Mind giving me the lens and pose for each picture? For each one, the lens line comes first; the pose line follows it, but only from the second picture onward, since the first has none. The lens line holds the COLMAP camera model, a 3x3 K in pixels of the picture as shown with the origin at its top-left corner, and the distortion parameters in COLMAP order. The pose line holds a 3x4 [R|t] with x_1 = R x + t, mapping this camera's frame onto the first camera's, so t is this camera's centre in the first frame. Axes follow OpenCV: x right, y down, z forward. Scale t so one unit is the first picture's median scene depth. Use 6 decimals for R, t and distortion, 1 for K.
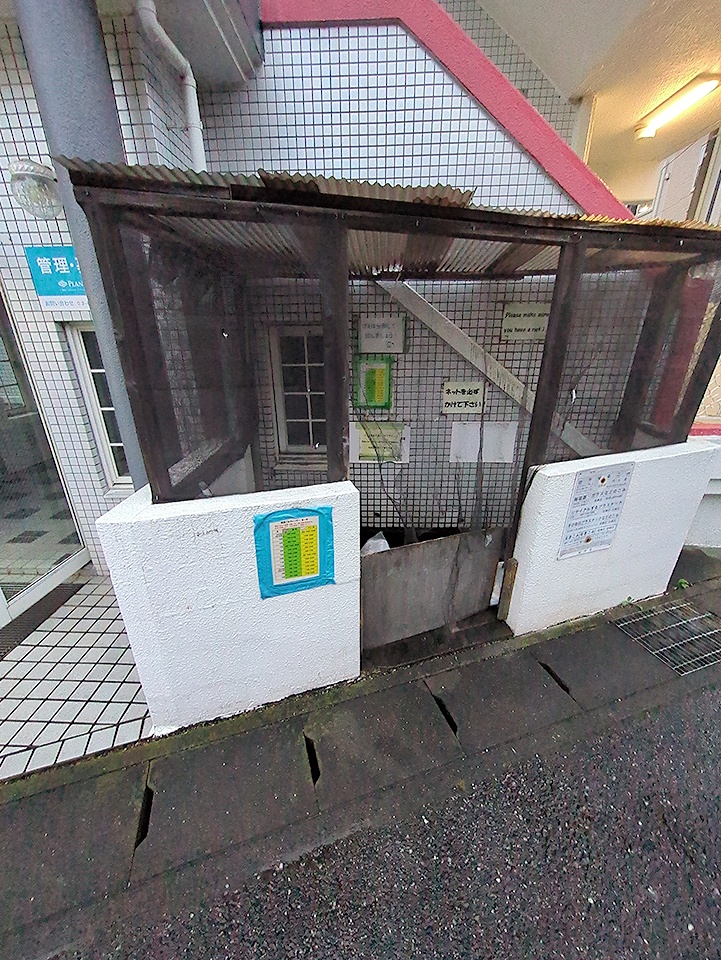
lens RADIAL K [[378.9, 0, 357.0], [0, 378.9, 482.8], [0, 0, 1]] dist [-0.001166, 0.002130]
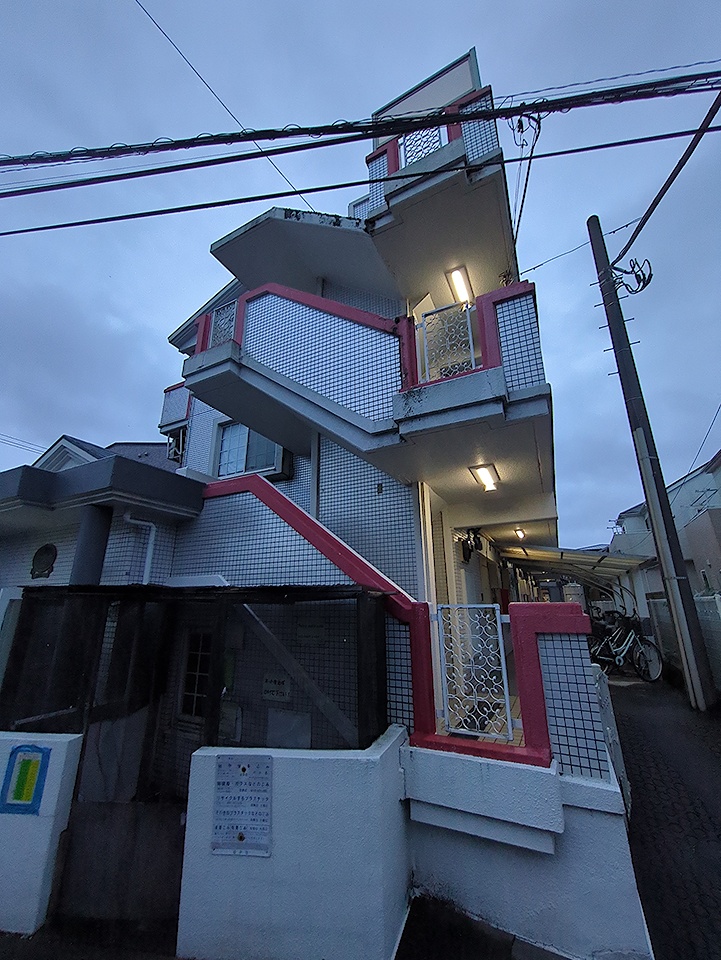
lens RADIAL K [[378.9, 0, 356.6], [0, 378.9, 484.9], [0, 0, 1]] dist [-0.001166, 0.002130]
pose [[0.904650, -0.122416, -0.408195, 1.583140], [-0.161555, 0.787842, -0.594311, -0.061717], [0.394346, 0.603589, 0.692944, -0.281119]]
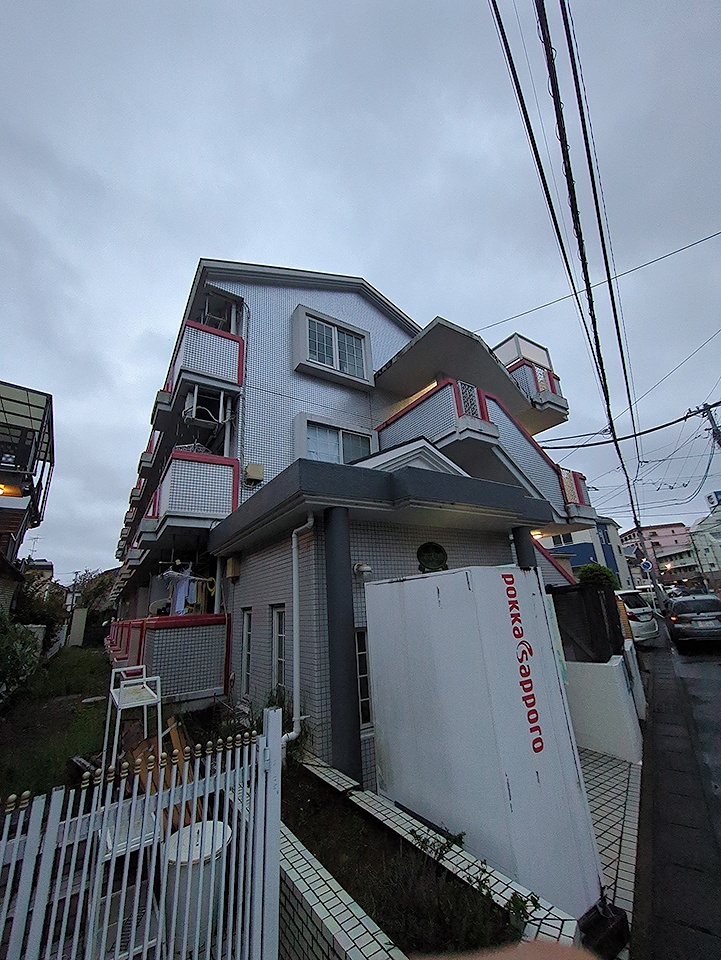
lens RADIAL K [[378.9, 0, 357.4], [0, 378.9, 486.1], [0, 0, 1]] dist [-0.001166, 0.002130]
pose [[0.819331, 0.138864, 0.556249, -3.310631], [0.258910, 0.776035, -0.575095, 0.147173], [-0.511529, 0.615212, 0.599877, -0.646150]]
